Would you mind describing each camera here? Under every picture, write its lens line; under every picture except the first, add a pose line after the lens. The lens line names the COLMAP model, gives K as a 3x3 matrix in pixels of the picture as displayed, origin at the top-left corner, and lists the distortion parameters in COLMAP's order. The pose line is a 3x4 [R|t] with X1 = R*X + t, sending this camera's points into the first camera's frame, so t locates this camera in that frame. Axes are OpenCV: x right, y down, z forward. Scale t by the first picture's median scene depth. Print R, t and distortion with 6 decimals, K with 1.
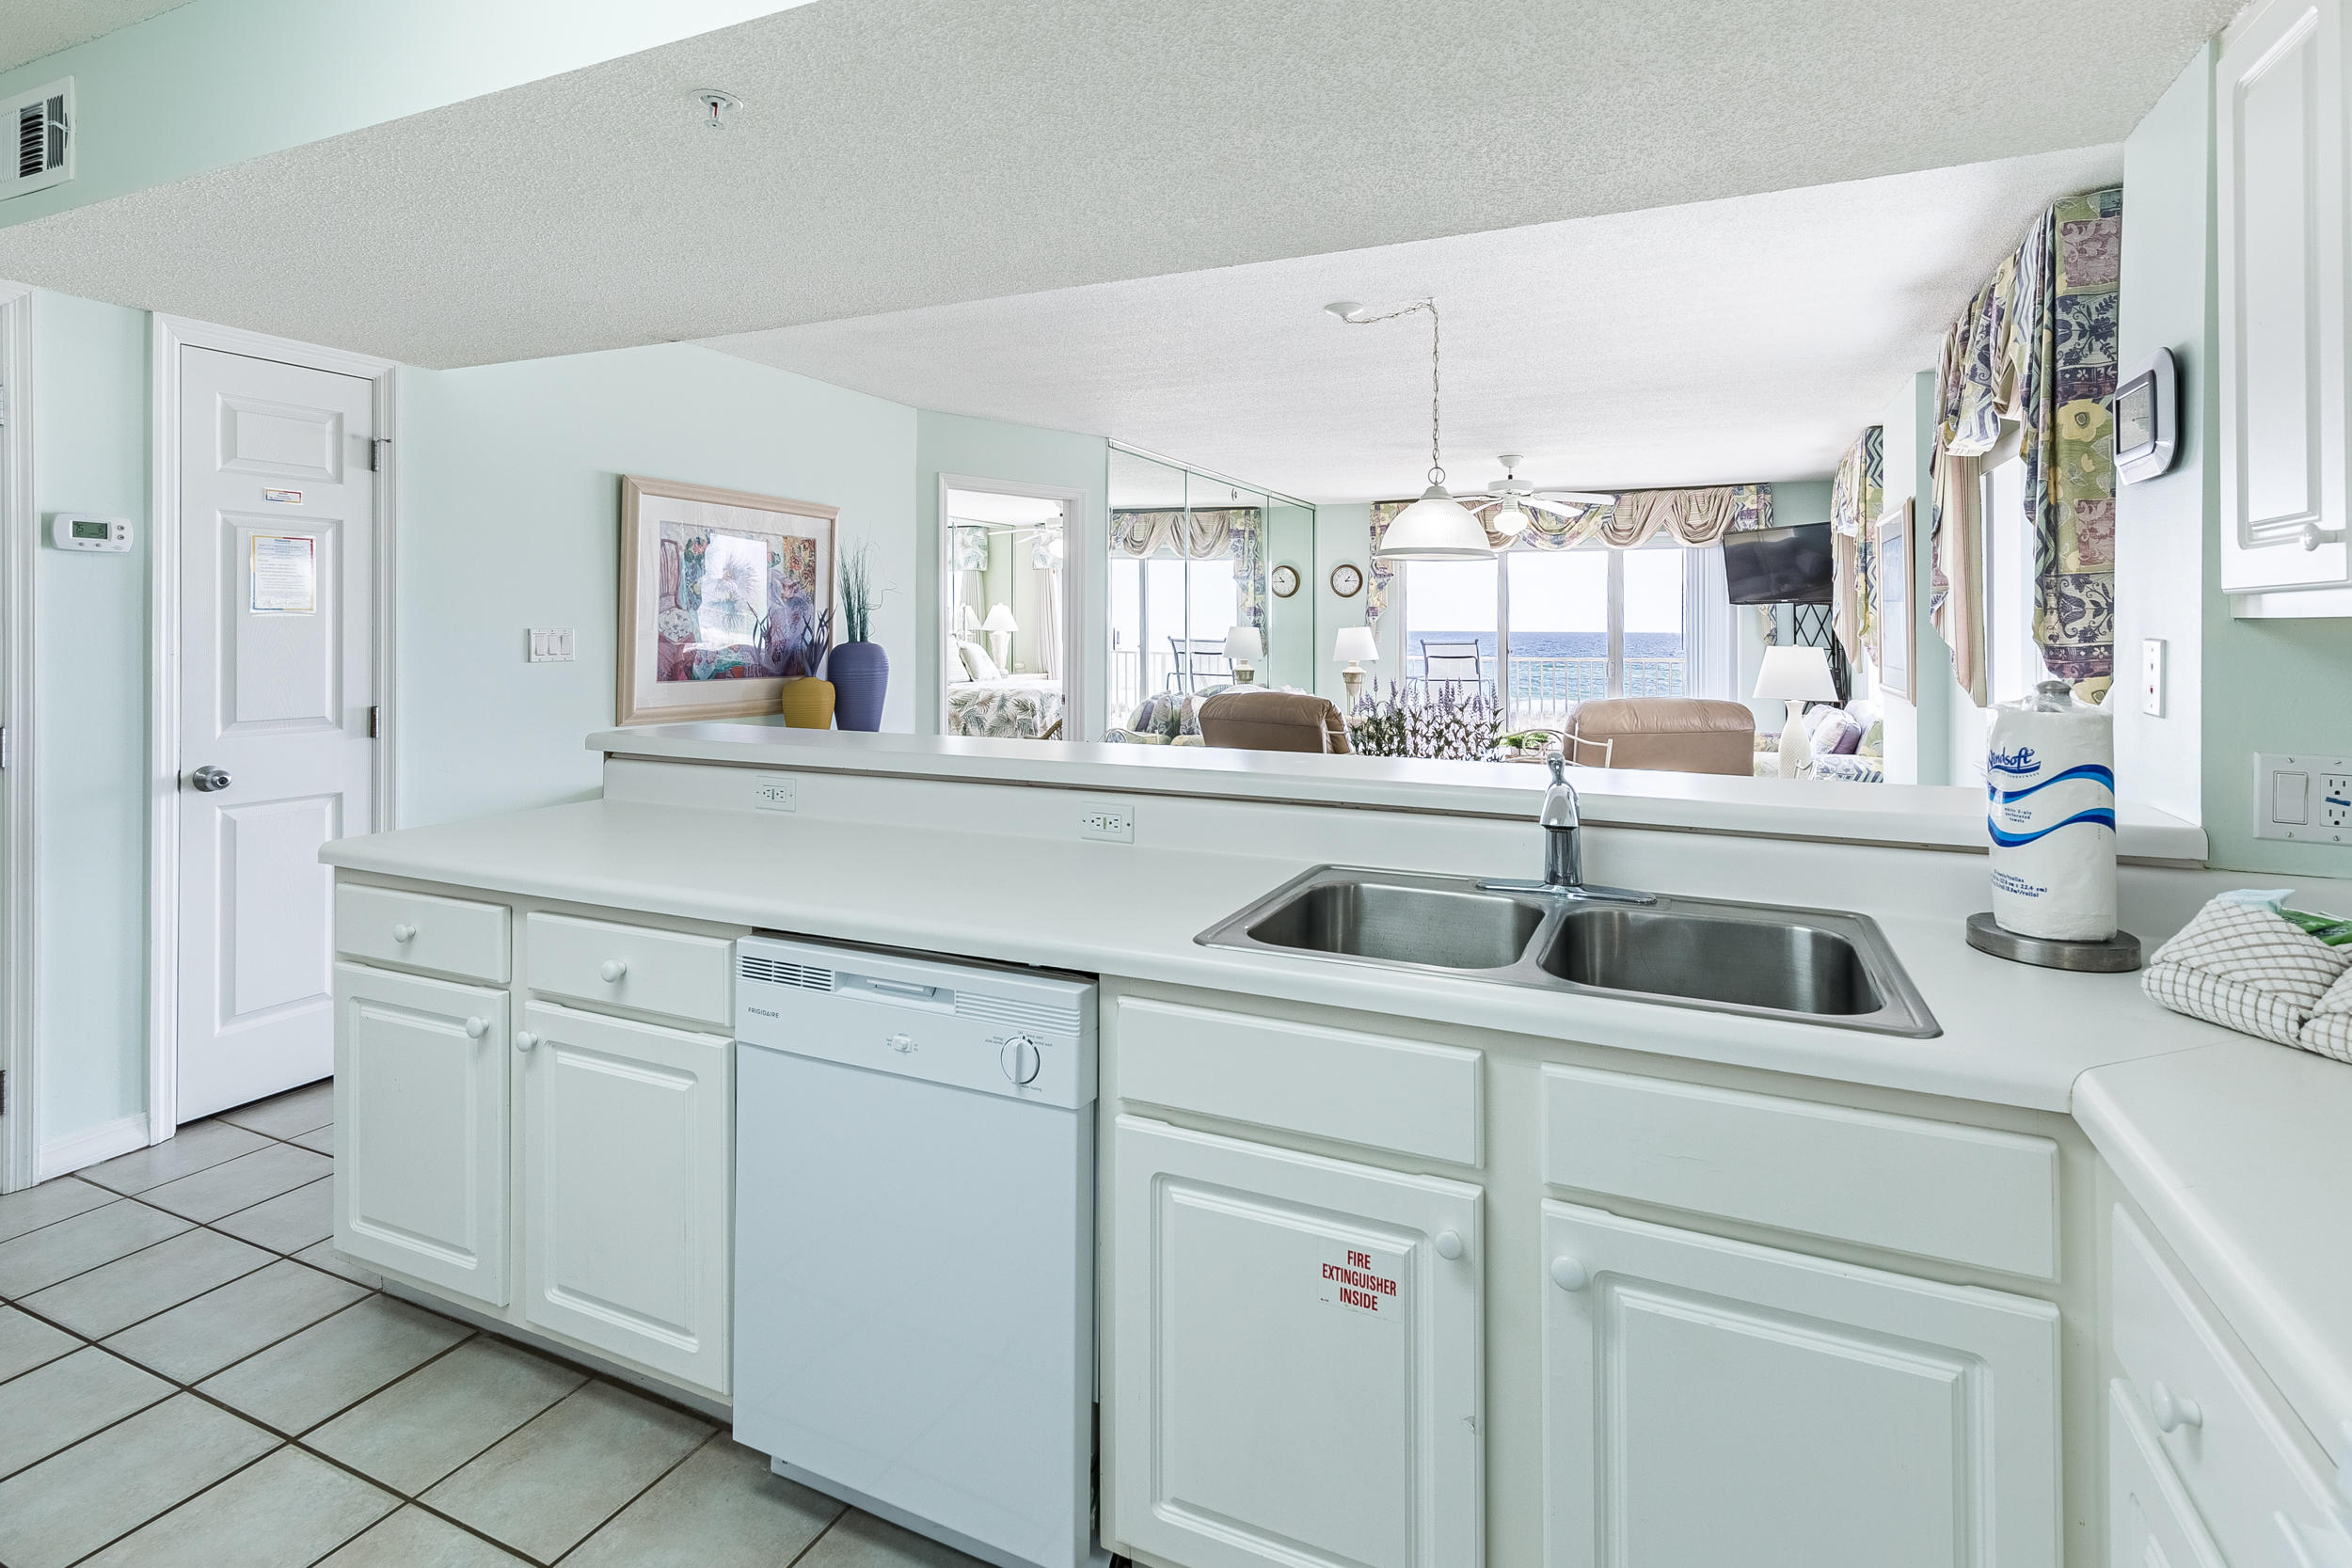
lens RADIAL K [[1134.2, 0, 1207.0], [0, 1134.2, 625.9], [0, 0, 1]] dist [-0.000496, 0.000264]
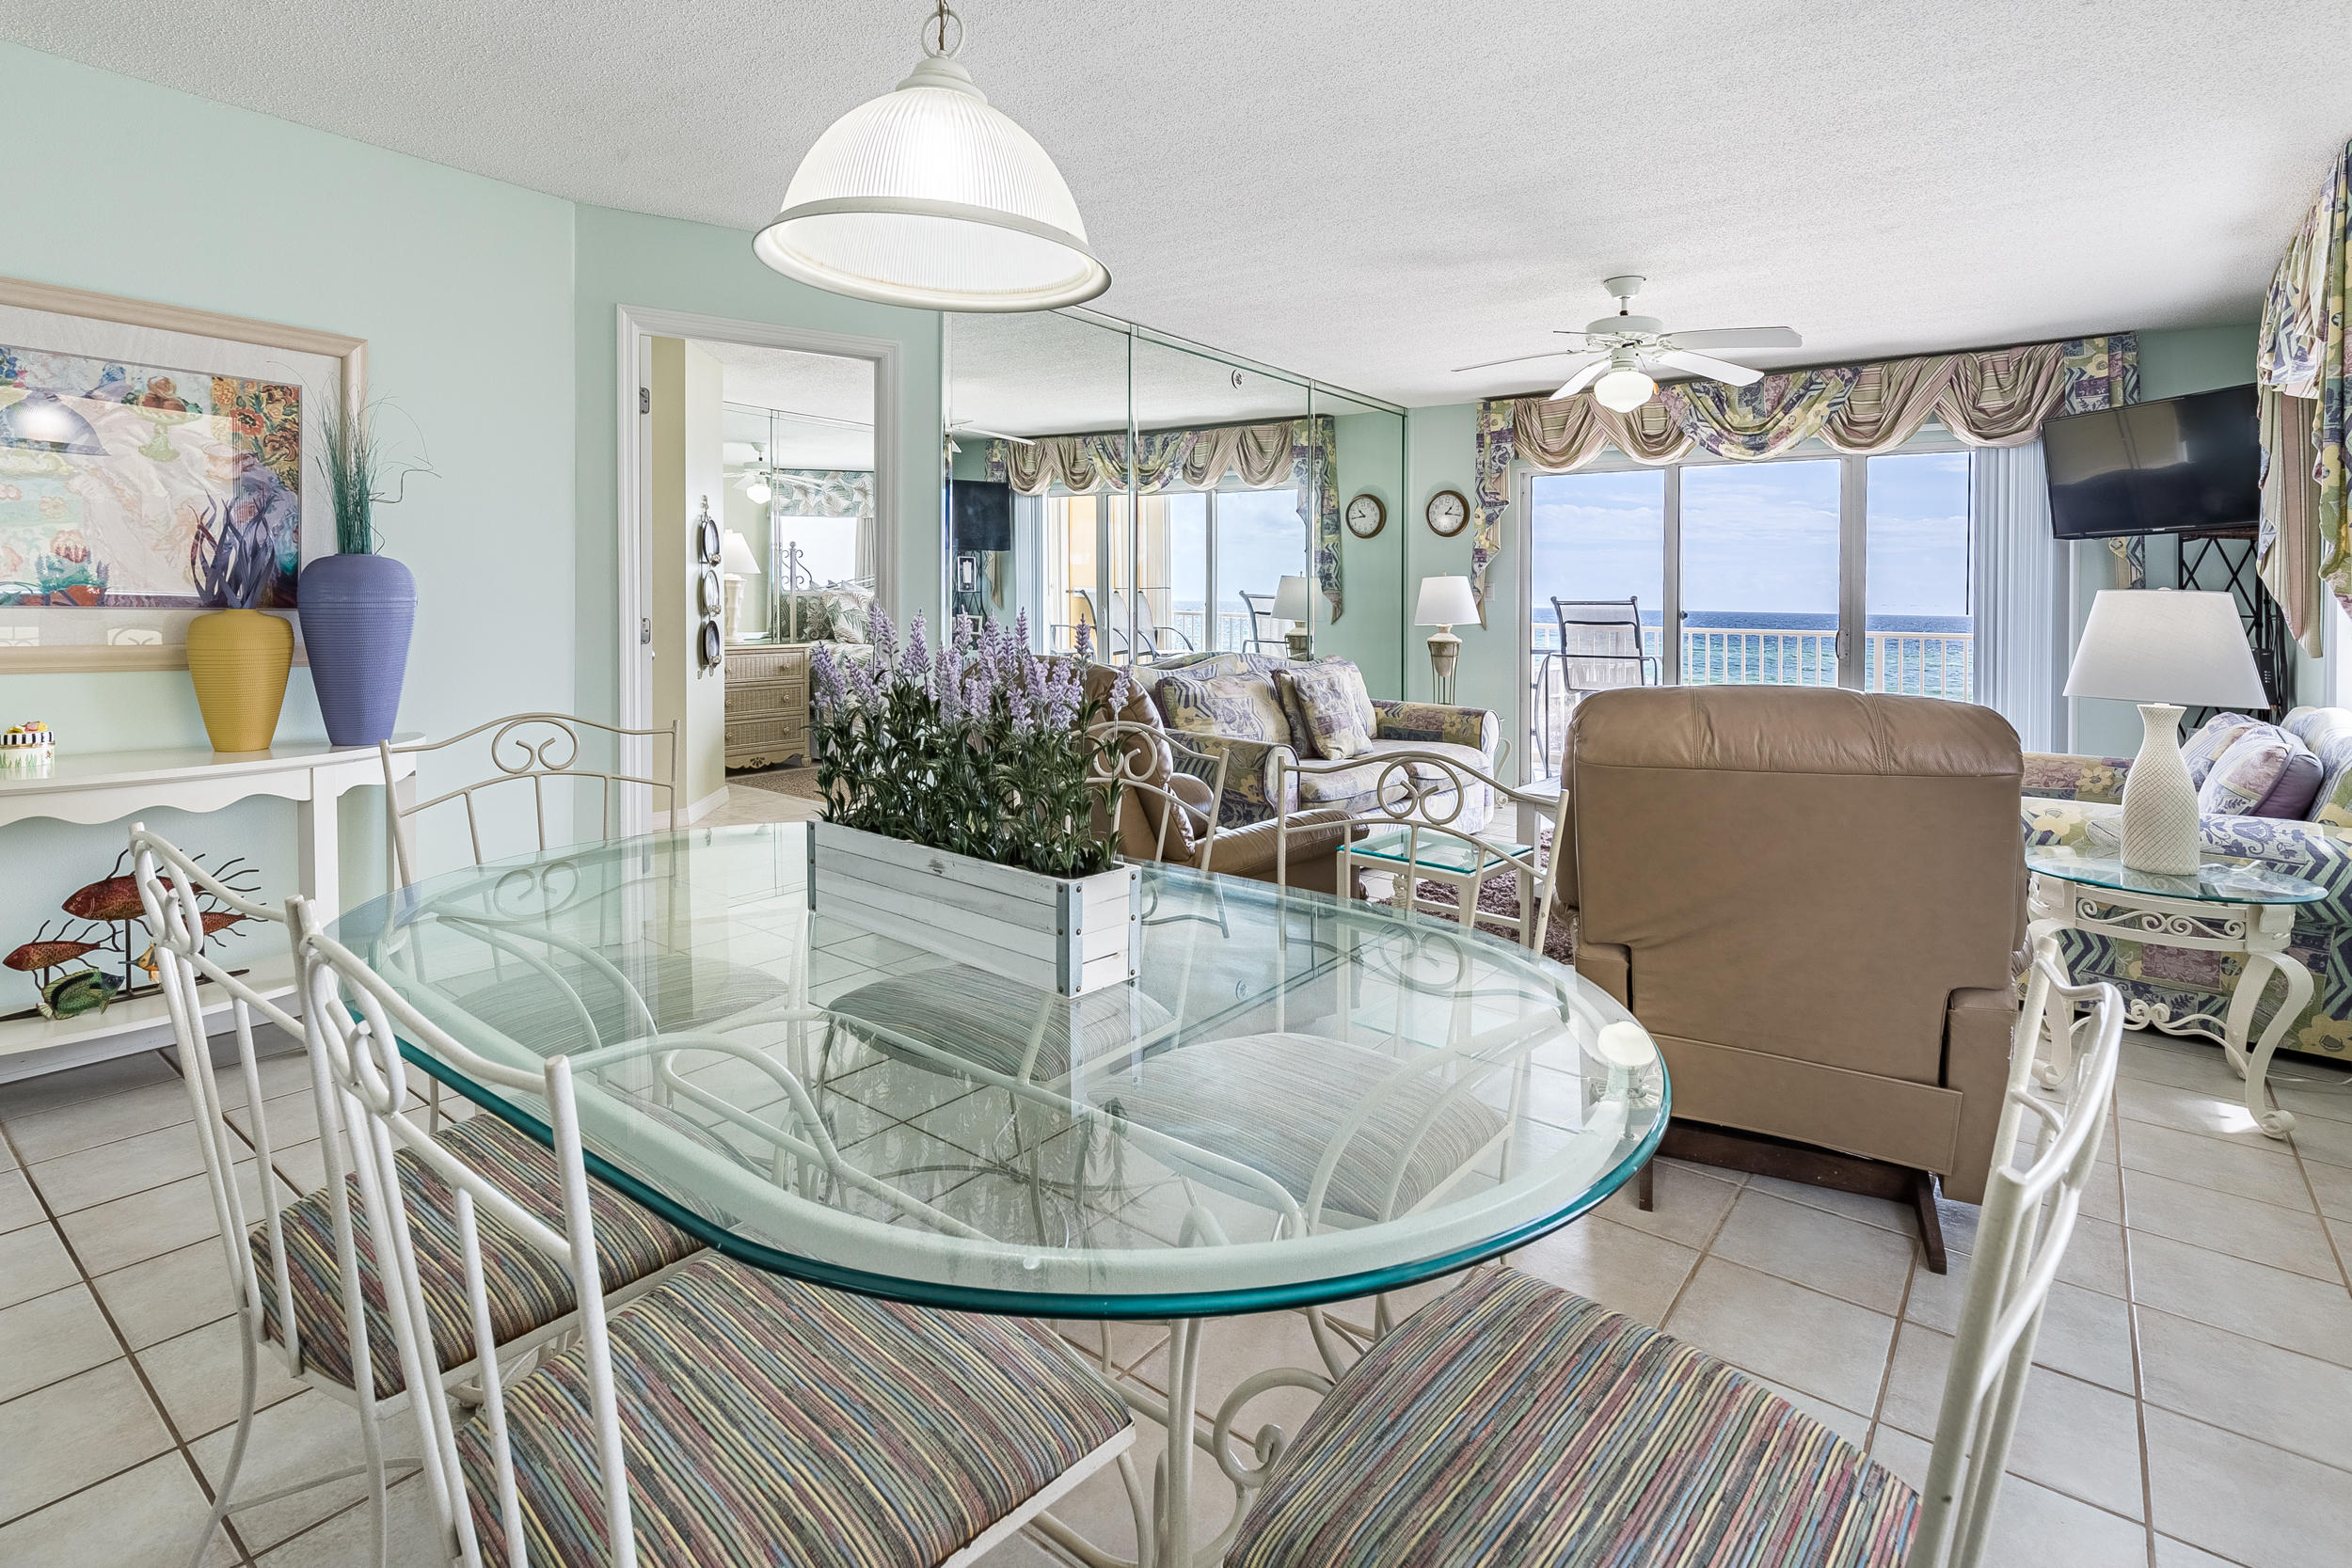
lens RADIAL K [[1166.8, 0, 1198.6], [0, 1166.8, 597.3], [0, 0, 1]] dist [0.001446, -0.000643]
pose [[0.972924, 0.013399, -0.230738, 0.162903], [-0.014200, 0.999898, -0.001810, 0.018816], [0.230690, 0.005038, 0.973014, 0.294343]]
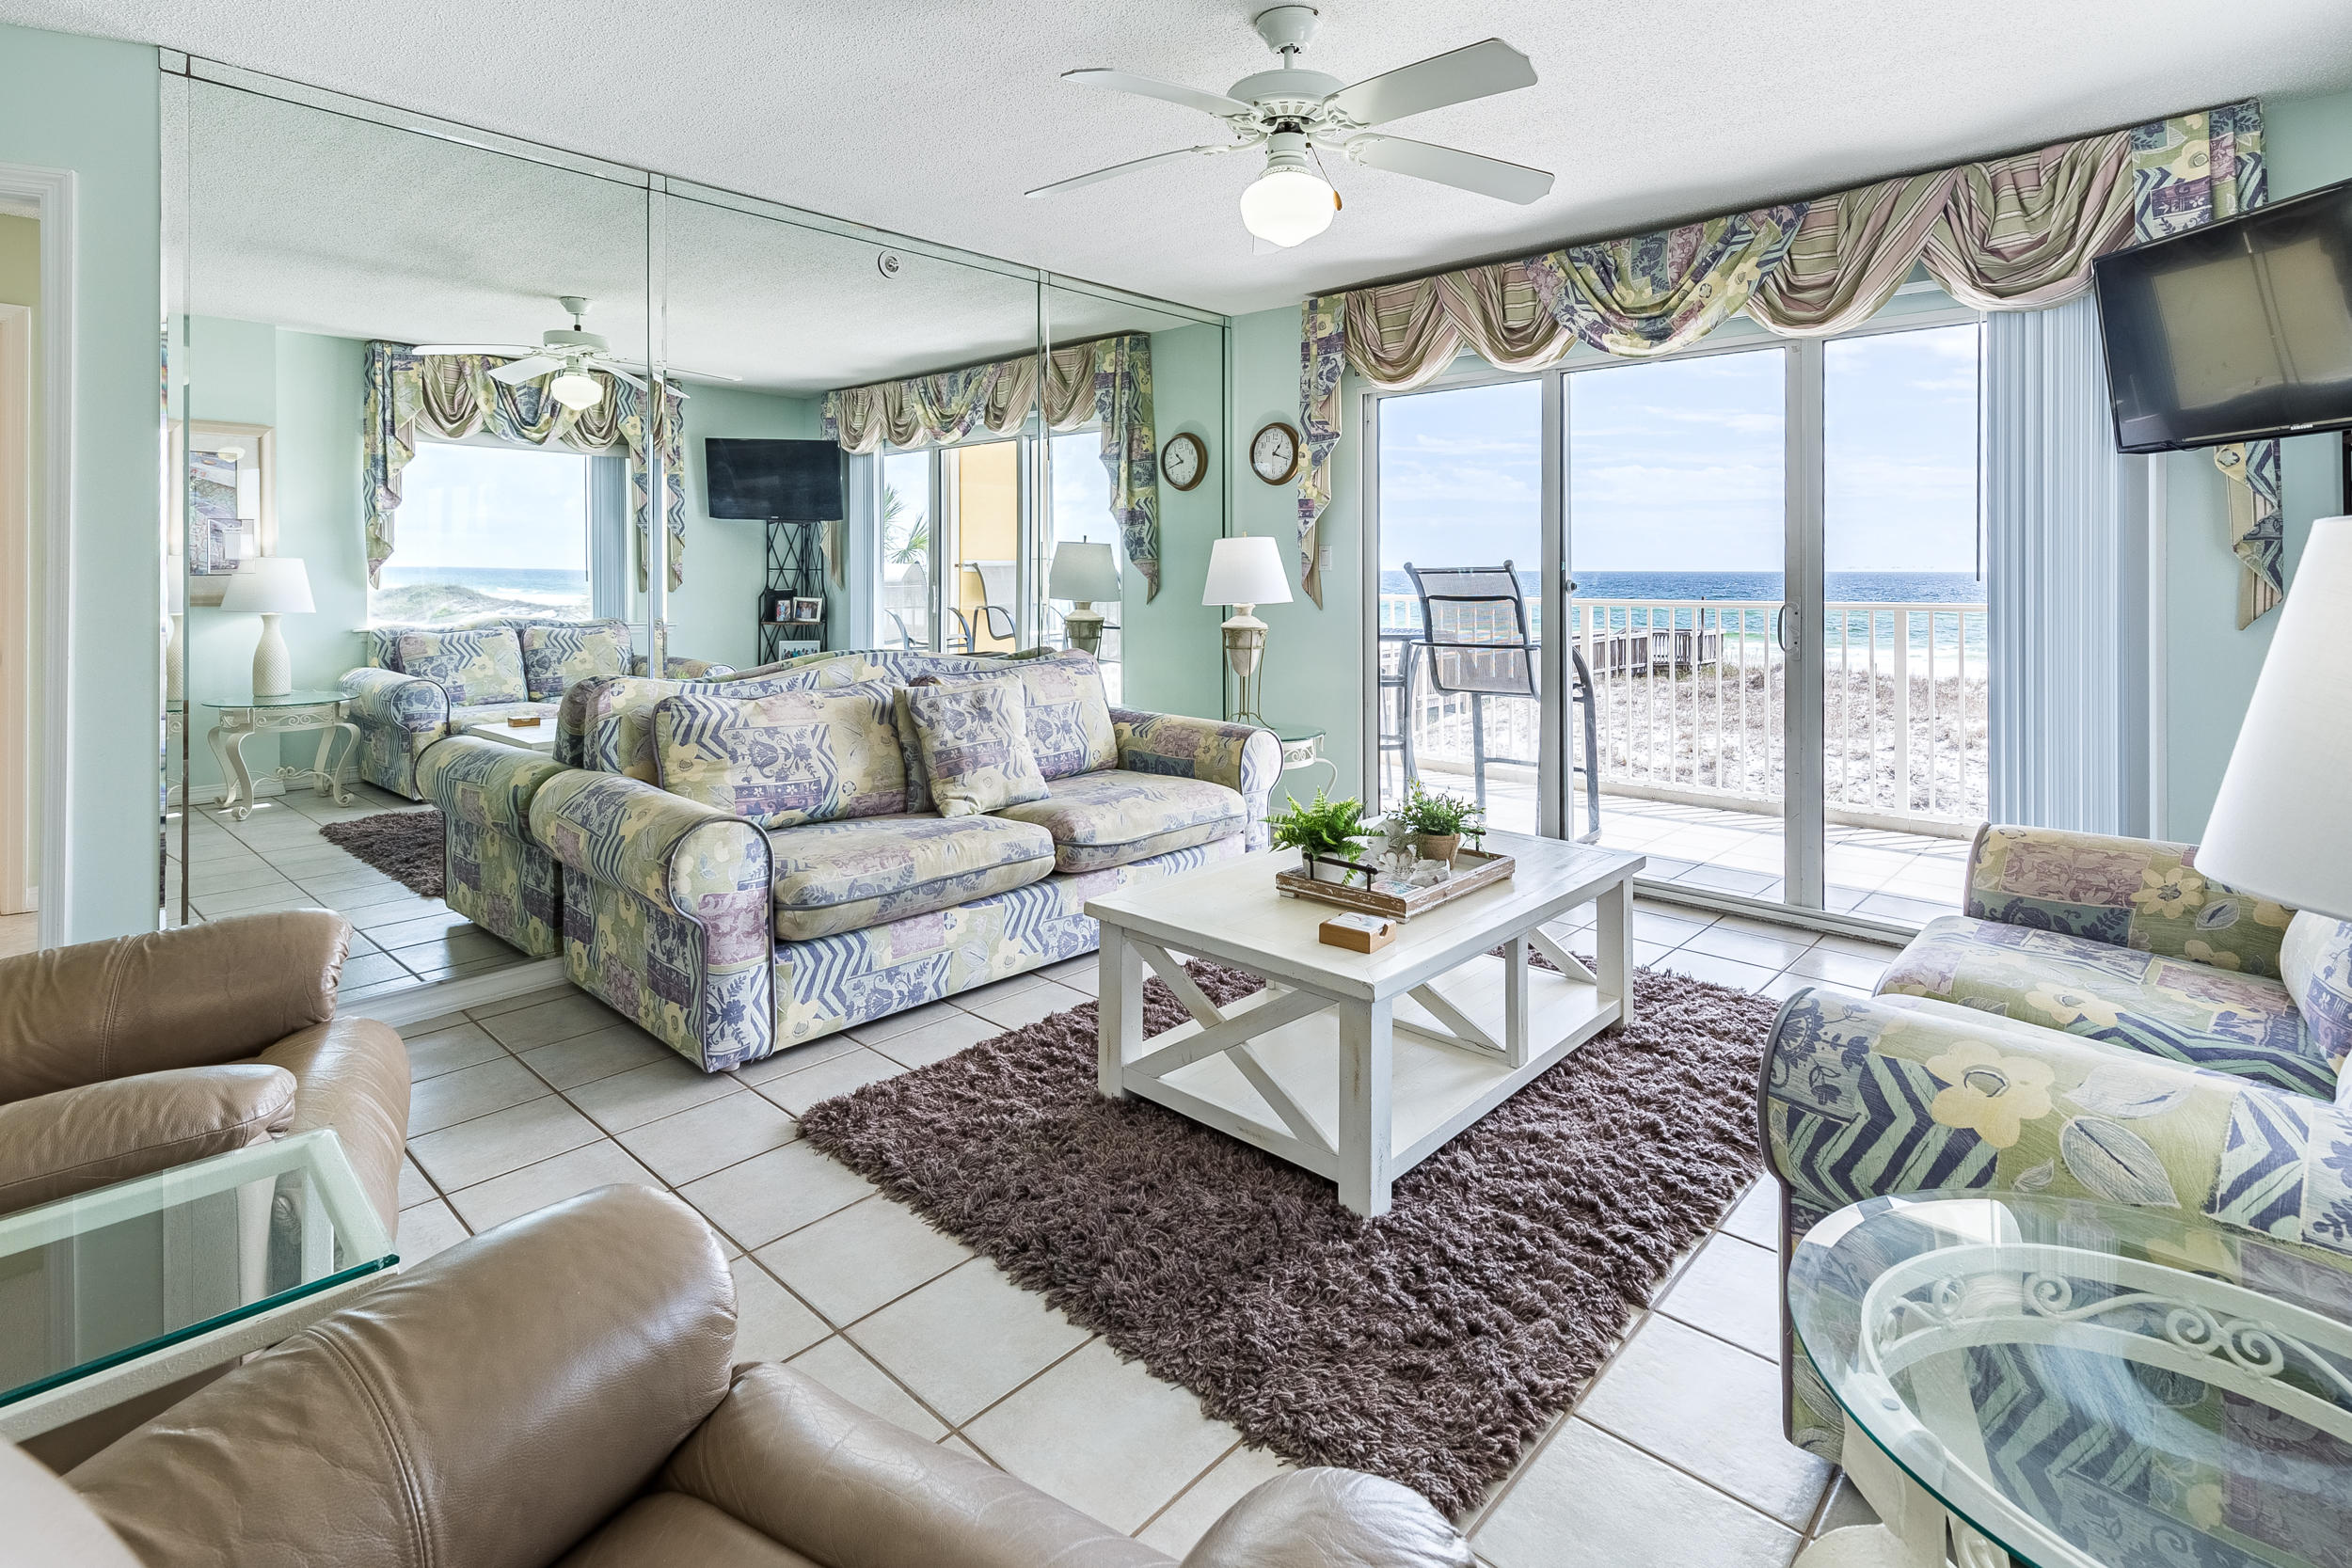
lens RADIAL K [[1168.3, 0, 1165.7], [0, 1168.3, 578.2], [0, 0, 1]] dist [0.001723, 0.001085]
pose [[0.946772, -0.001504, -0.321901, 0.289121], [0.003881, 0.999970, 0.006741, 0.016710], [0.321881, -0.007631, 0.946749, 0.539839]]
